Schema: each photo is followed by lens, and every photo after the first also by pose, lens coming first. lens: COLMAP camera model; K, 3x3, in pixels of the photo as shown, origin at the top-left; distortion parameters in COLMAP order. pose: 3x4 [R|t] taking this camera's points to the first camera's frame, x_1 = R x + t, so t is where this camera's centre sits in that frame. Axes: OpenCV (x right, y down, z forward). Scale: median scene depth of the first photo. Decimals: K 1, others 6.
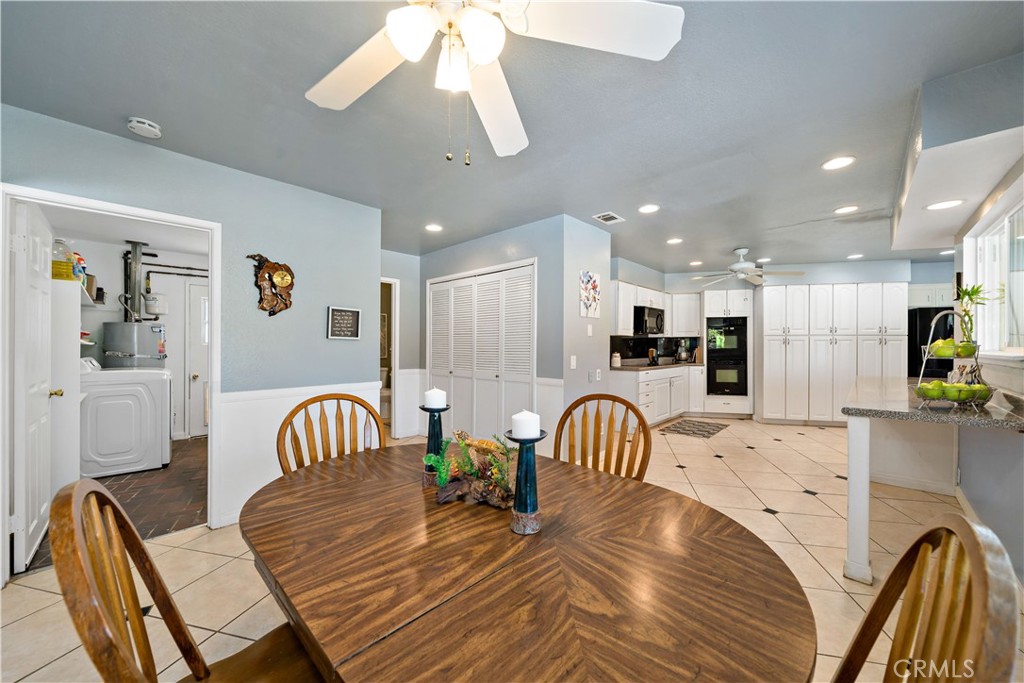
lens RADIAL K [[394.9, 0, 531.3], [0, 394.9, 344.2], [0, 0, 1]] dist [-0.001934, -0.000715]
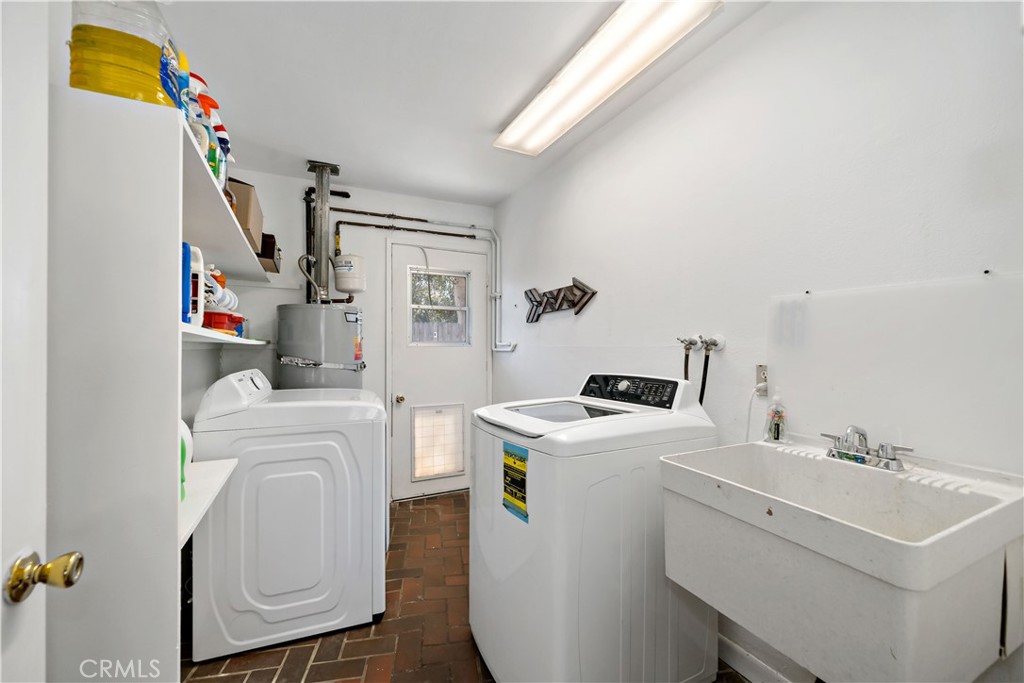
lens RADIAL K [[422.4, 0, 511.5], [0, 422.4, 345.0], [0, 0, 1]] dist [-0.003071, 0.000358]
pose [[0.938229, -0.003225, -0.346000, -0.532298], [0.002762, 0.999995, -0.001830, 0.003141], [0.346004, 0.000761, 0.938233, 0.518089]]
